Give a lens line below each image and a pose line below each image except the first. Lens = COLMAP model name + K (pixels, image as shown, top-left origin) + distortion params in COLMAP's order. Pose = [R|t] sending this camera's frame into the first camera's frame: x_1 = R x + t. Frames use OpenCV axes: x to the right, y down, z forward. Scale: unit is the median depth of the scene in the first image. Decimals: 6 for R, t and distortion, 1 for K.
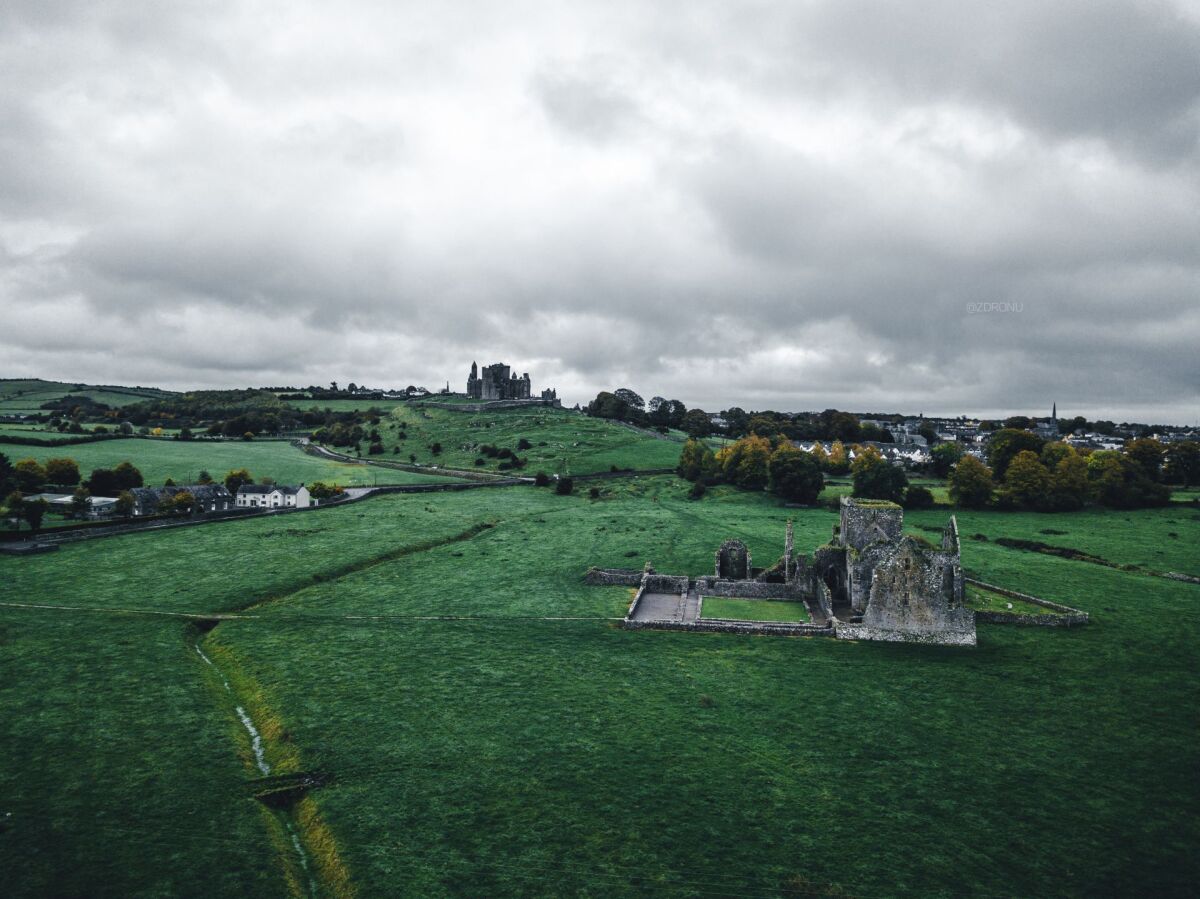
lens RADIAL K [[915.8, 0, 601.5], [0, 915.8, 449.3], [0, 0, 1]] dist [0.023968, 0.003272]
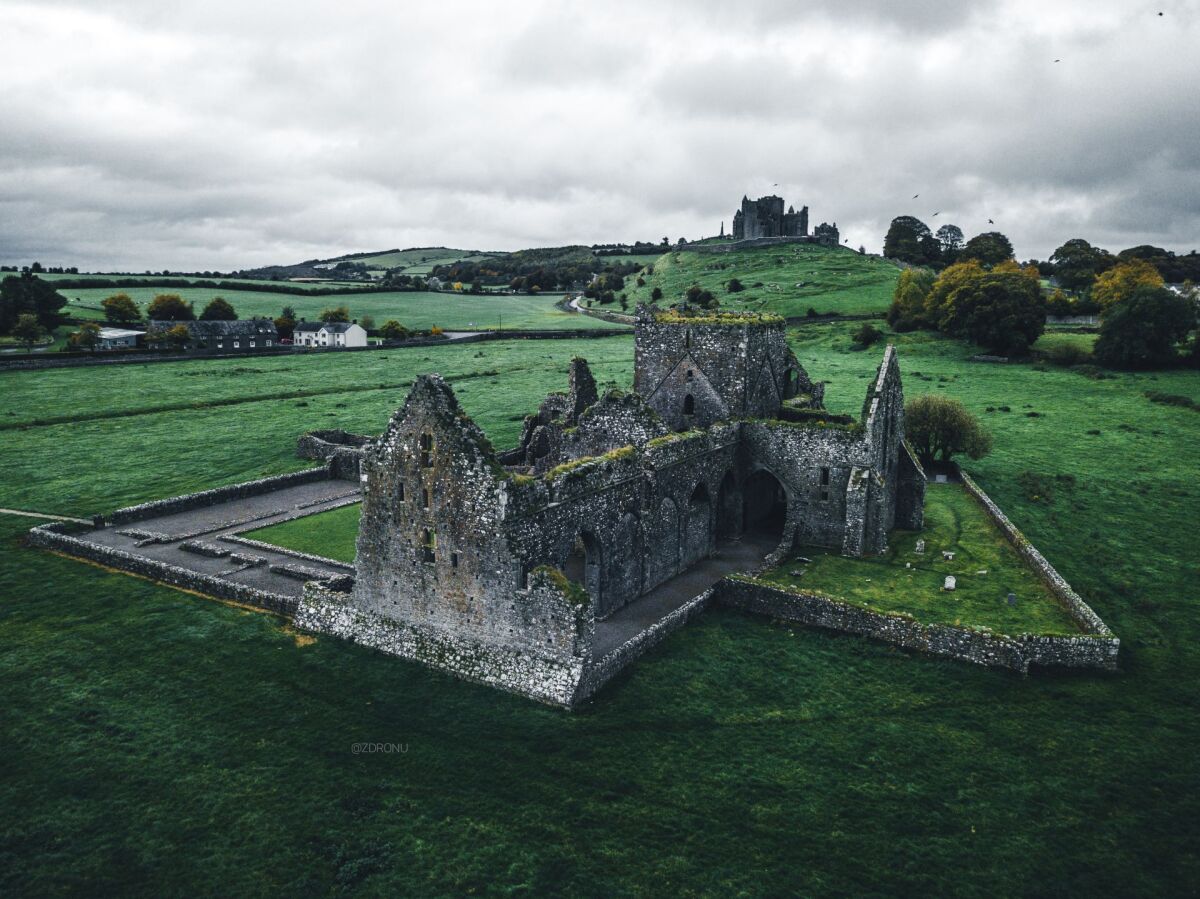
lens RADIAL K [[915.8, 0, 598.2], [0, 915.8, 447.5], [0, 0, 1]] dist [0.023968, 0.003272]
pose [[0.906059, 0.061109, -0.418716, 0.244660], [-0.001008, 0.989826, 0.142278, 0.032918], [0.423150, -0.128490, 0.896903, 0.320560]]
